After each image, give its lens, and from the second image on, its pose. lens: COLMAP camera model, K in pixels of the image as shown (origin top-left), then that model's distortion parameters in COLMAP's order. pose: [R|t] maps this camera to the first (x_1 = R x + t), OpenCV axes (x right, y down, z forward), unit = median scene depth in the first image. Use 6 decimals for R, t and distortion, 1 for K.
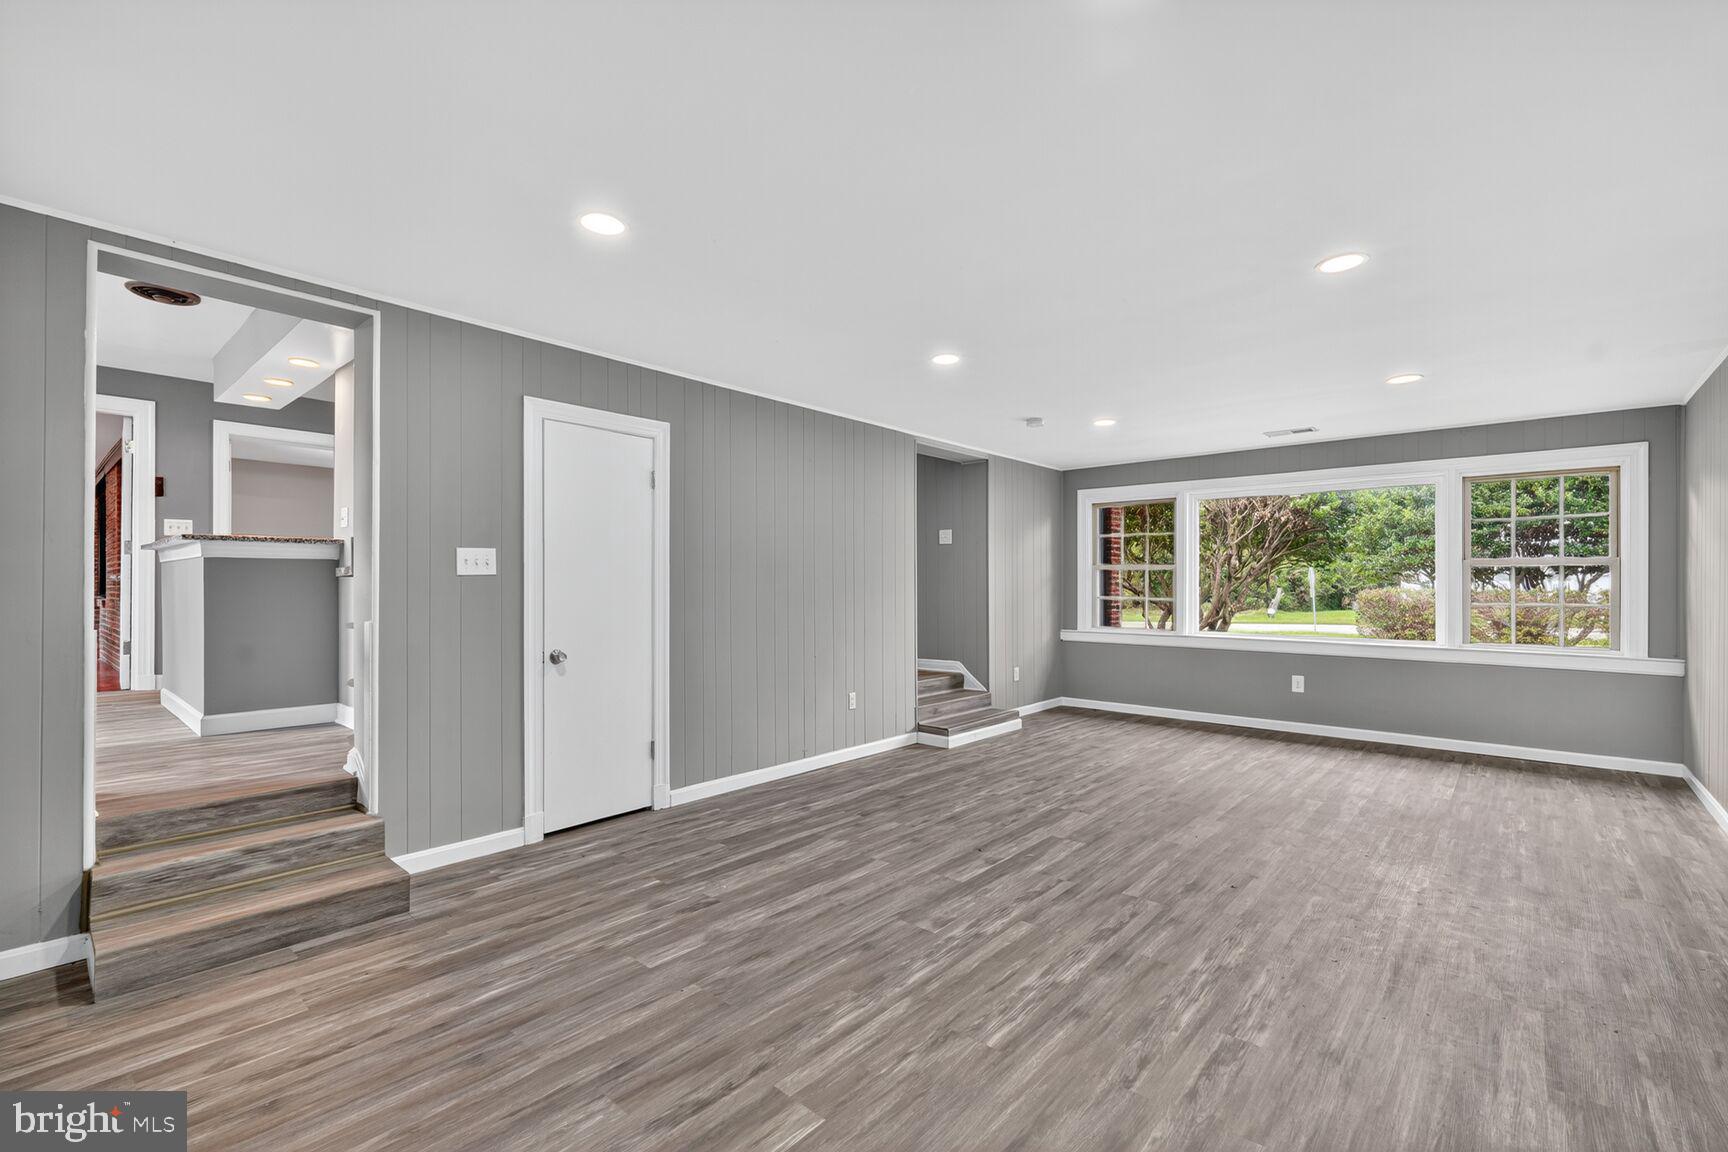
lens RADIAL K [[760.7, 0, 869.6], [0, 760.7, 571.8], [0, 0, 1]] dist [-0.002223, -0.000159]
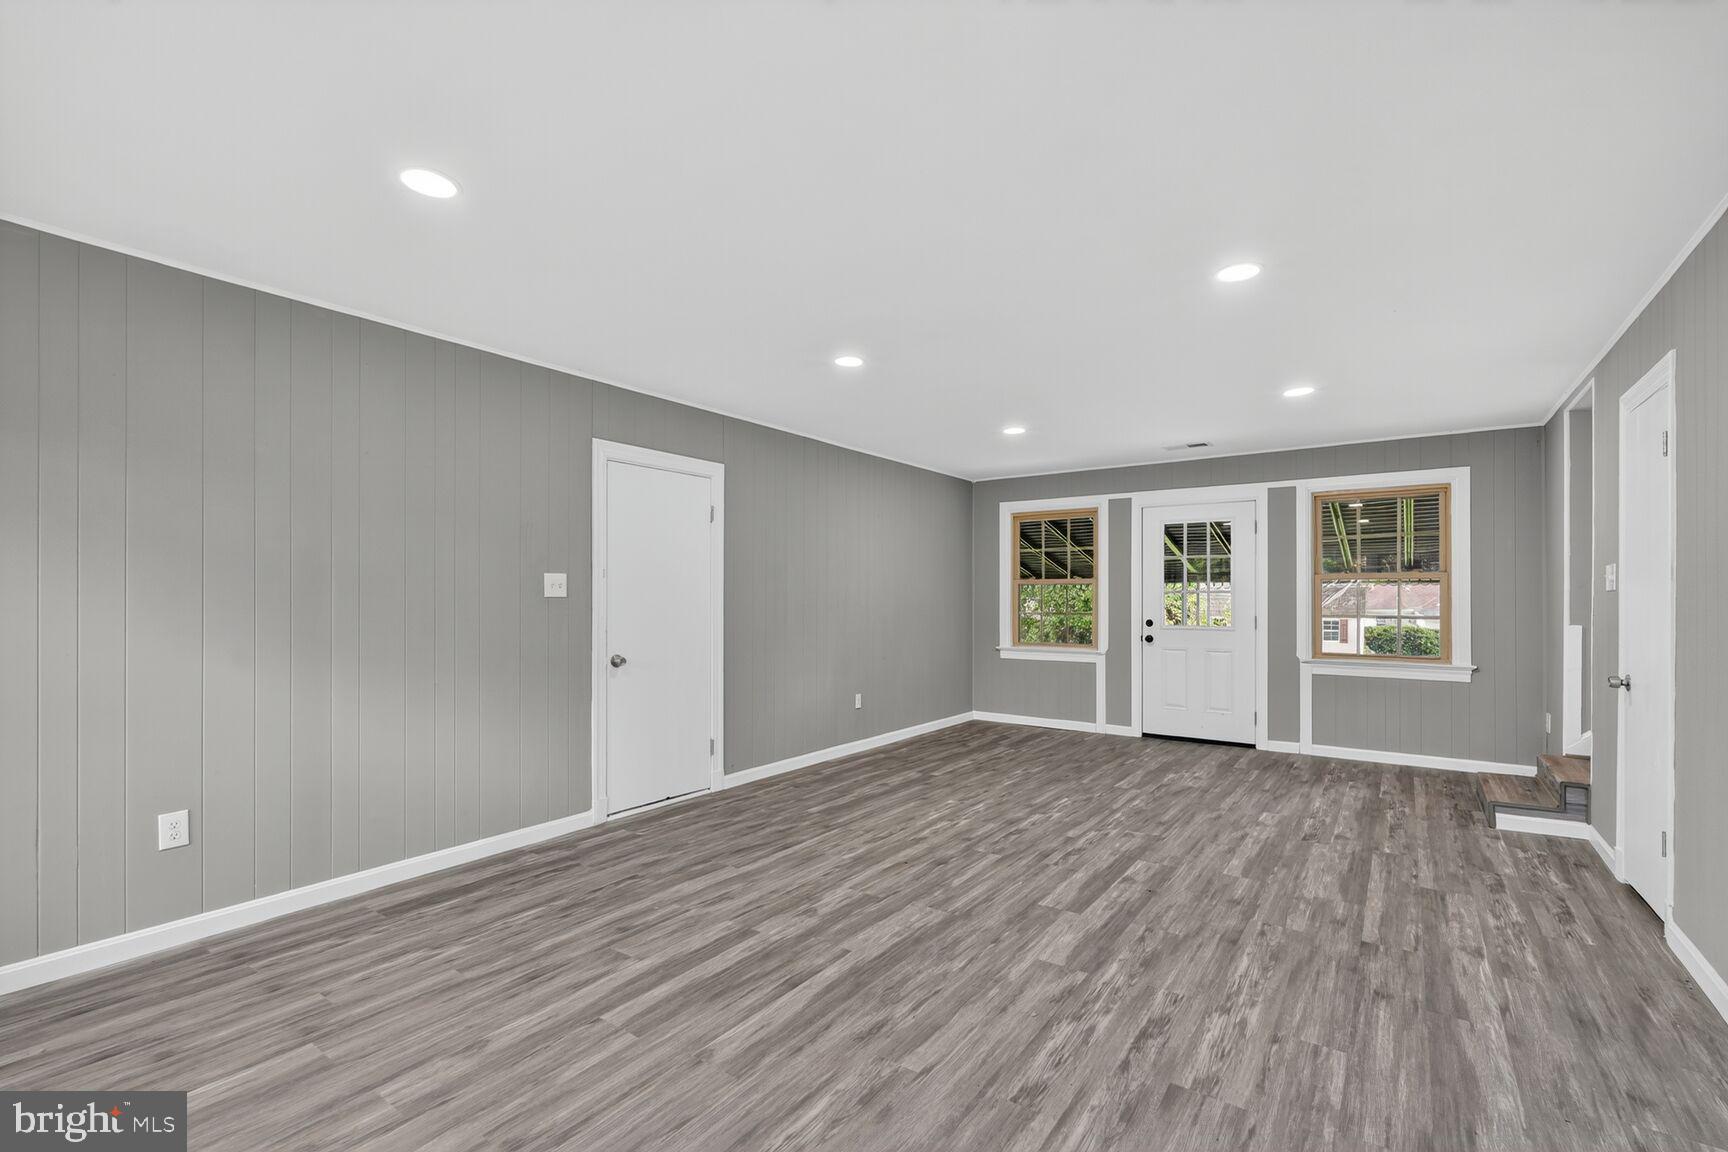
lens RADIAL K [[760.7, 0, 869.6], [0, 760.7, 571.8], [0, 0, 1]] dist [-0.002223, -0.000159]
pose [[-0.994932, -0.006484, -0.100341, 0.596495], [-0.001310, 0.998670, -0.051543, 0.033989], [0.100542, -0.051151, -0.993617, 1.970345]]
